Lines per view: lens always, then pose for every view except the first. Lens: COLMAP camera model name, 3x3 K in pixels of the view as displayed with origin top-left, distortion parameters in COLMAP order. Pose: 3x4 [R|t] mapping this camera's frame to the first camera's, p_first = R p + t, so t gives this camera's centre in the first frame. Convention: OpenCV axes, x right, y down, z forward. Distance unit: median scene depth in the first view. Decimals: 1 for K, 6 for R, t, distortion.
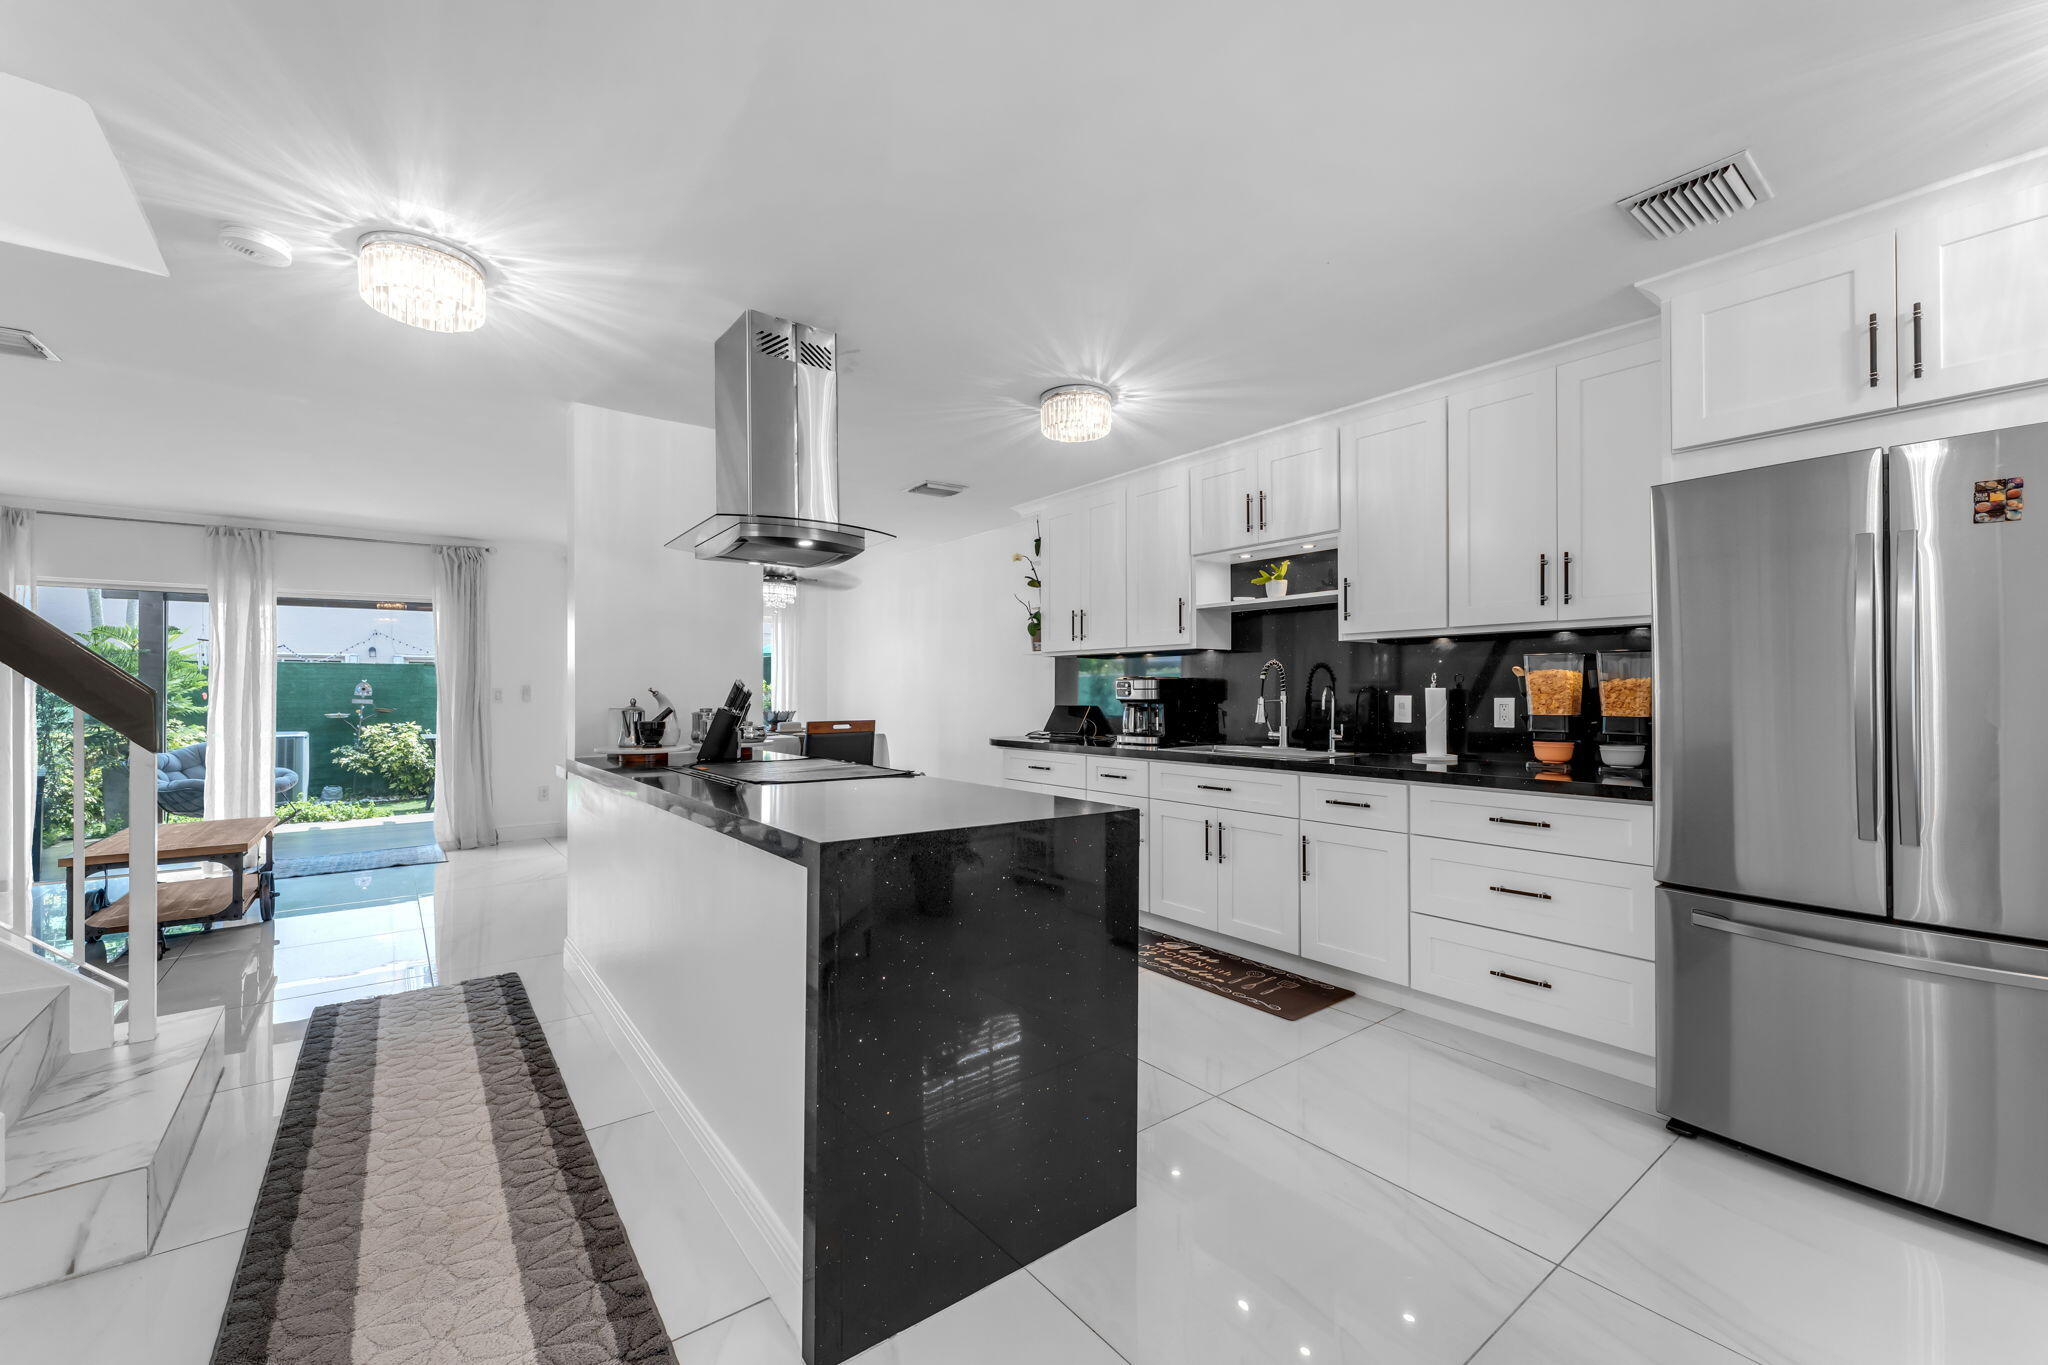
lens RADIAL K [[818.0, 0, 1024.0], [0, 818.0, 682.5], [0, 0, 1]] dist [-0.001053, -0.000094]
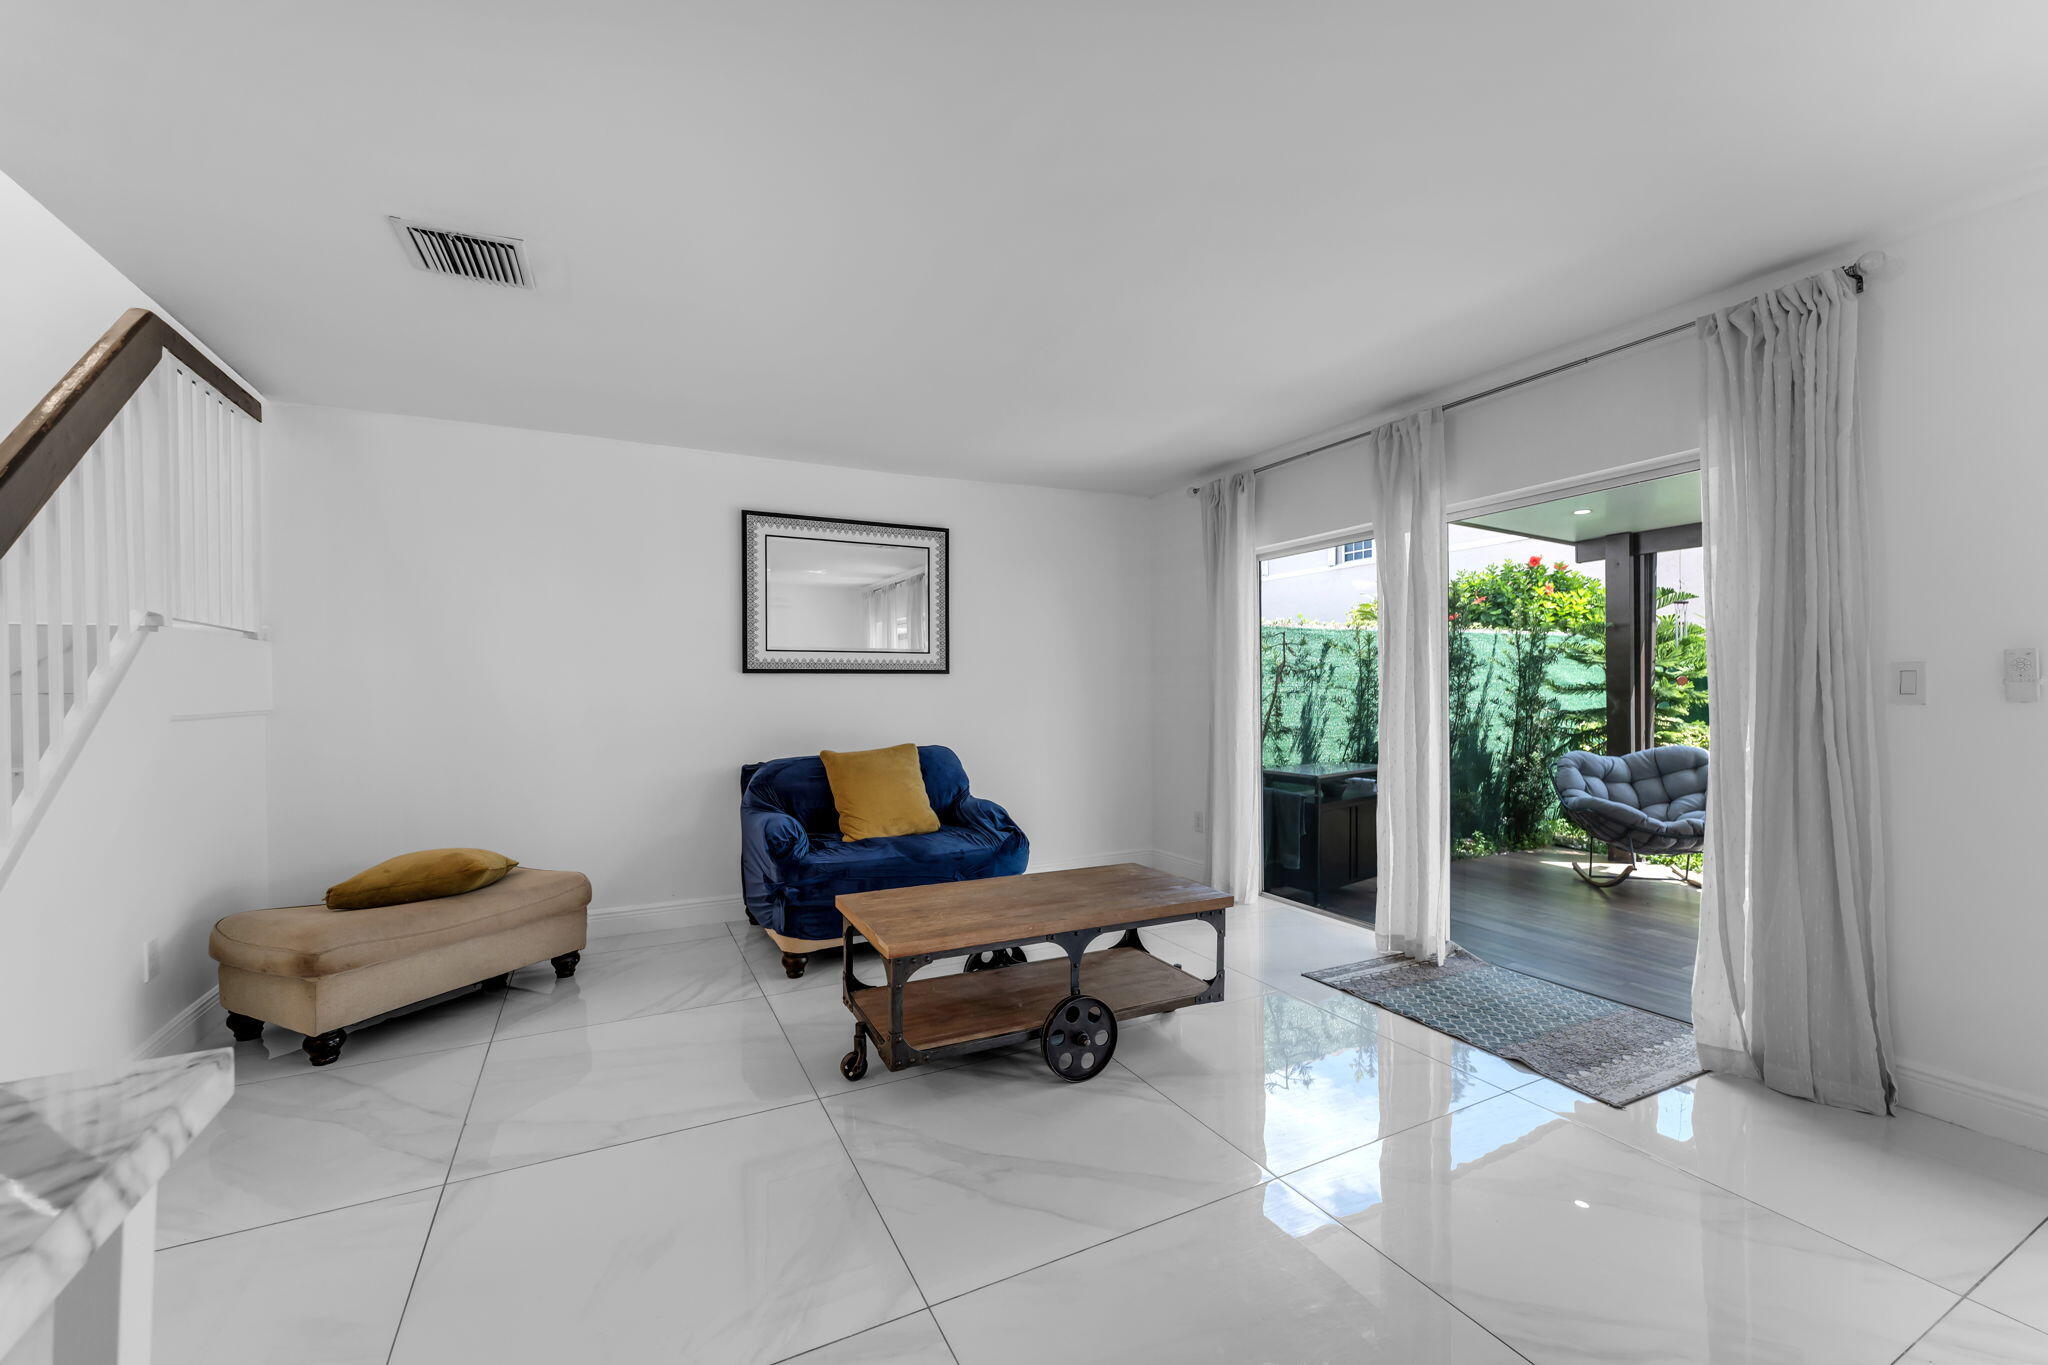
lens RADIAL K [[818.0, 0, 1024.0], [0, 818.0, 682.5], [0, 0, 1]] dist [-0.001053, -0.000094]
pose [[-0.178769, 0.004720, -0.983880, -0.287160], [0.023235, 0.999730, 0.000574, 0.007225], [0.983617, -0.022758, -0.178830, 0.816367]]
